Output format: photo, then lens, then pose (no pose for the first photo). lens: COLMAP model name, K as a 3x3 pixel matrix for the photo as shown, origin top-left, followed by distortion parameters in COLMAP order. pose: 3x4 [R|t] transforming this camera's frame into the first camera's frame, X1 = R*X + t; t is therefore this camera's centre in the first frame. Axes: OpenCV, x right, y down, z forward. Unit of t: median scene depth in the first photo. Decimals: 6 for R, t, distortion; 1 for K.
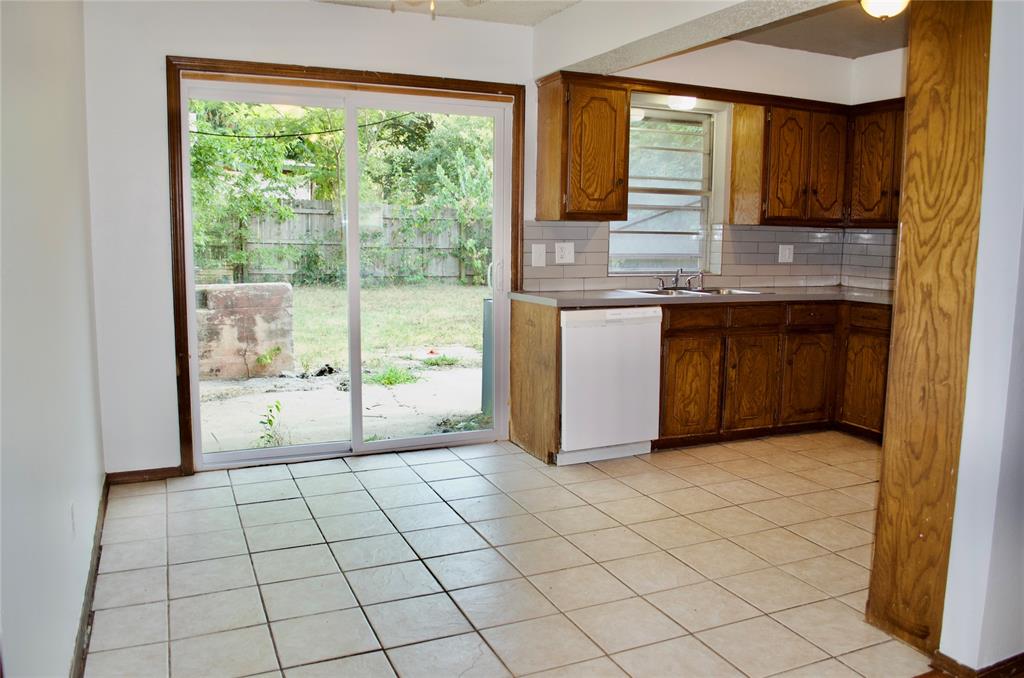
lens RADIAL K [[807.7, 0, 515.5], [0, 807.7, 339.9], [0, 0, 1]] dist [-0.077634, 0.002962]
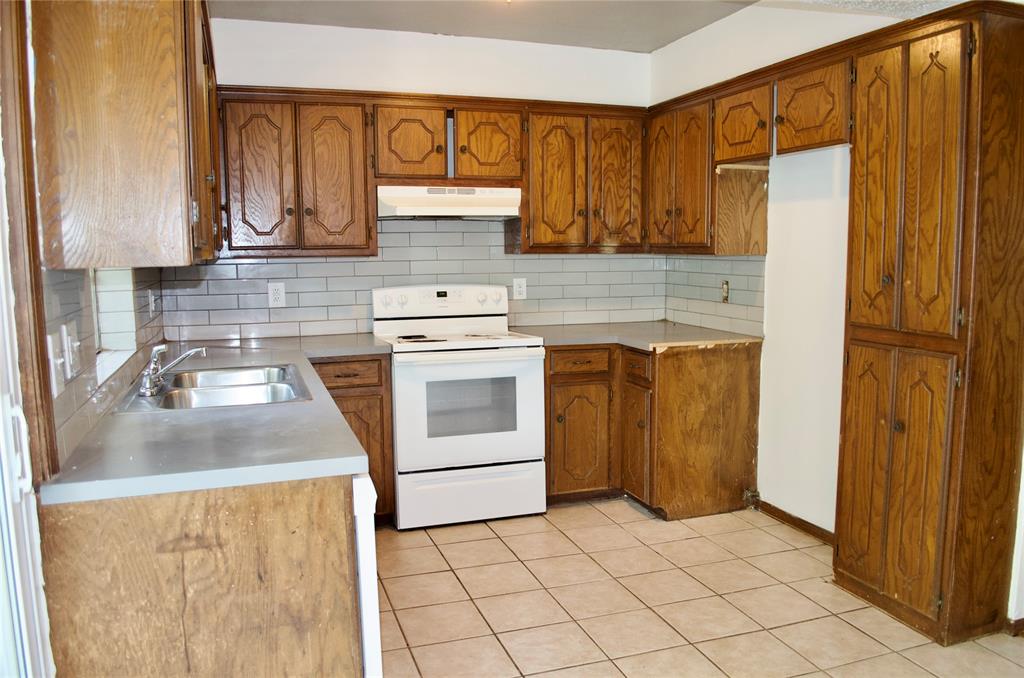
lens RADIAL K [[807.7, 0, 530.0], [0, 807.7, 344.5], [0, 0, 1]] dist [-0.077634, 0.002962]
pose [[0.075719, -0.134606, 0.988002, -0.312087], [0.141654, 0.982249, 0.122966, -0.131702], [-0.987016, 0.130643, 0.093442, 0.776892]]
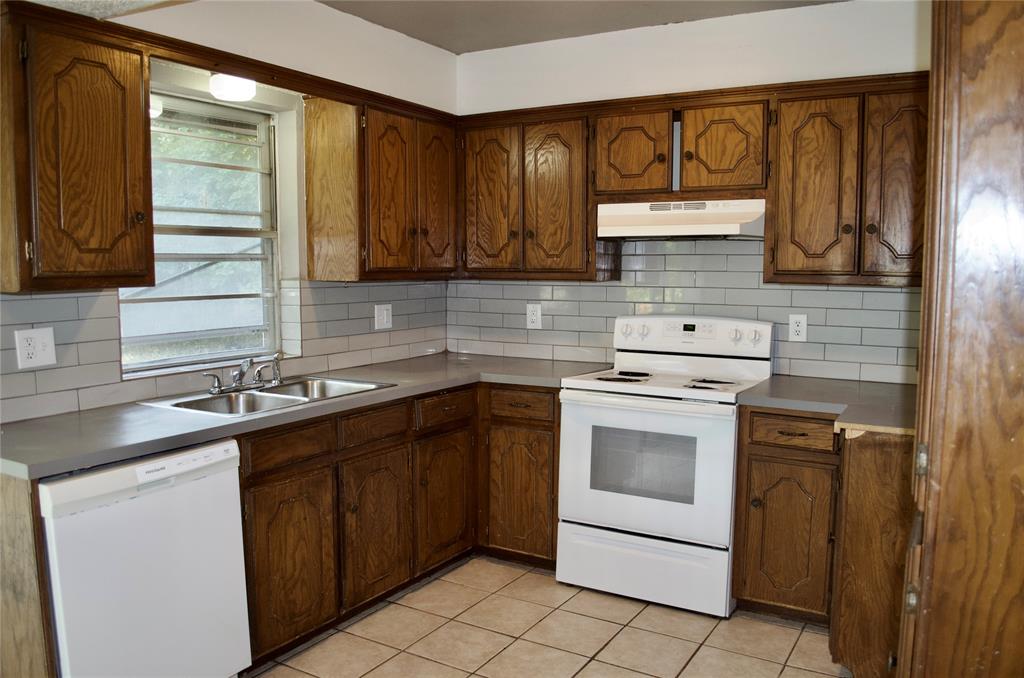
lens RADIAL K [[807.7, 0, 528.4], [0, 807.7, 343.6], [0, 0, 1]] dist [-0.077634, 0.002962]
pose [[0.809966, -0.069803, 0.582309, 0.024515], [0.087135, 0.996195, -0.001785, -0.084687], [-0.579968, 0.052186, 0.812966, 0.402502]]
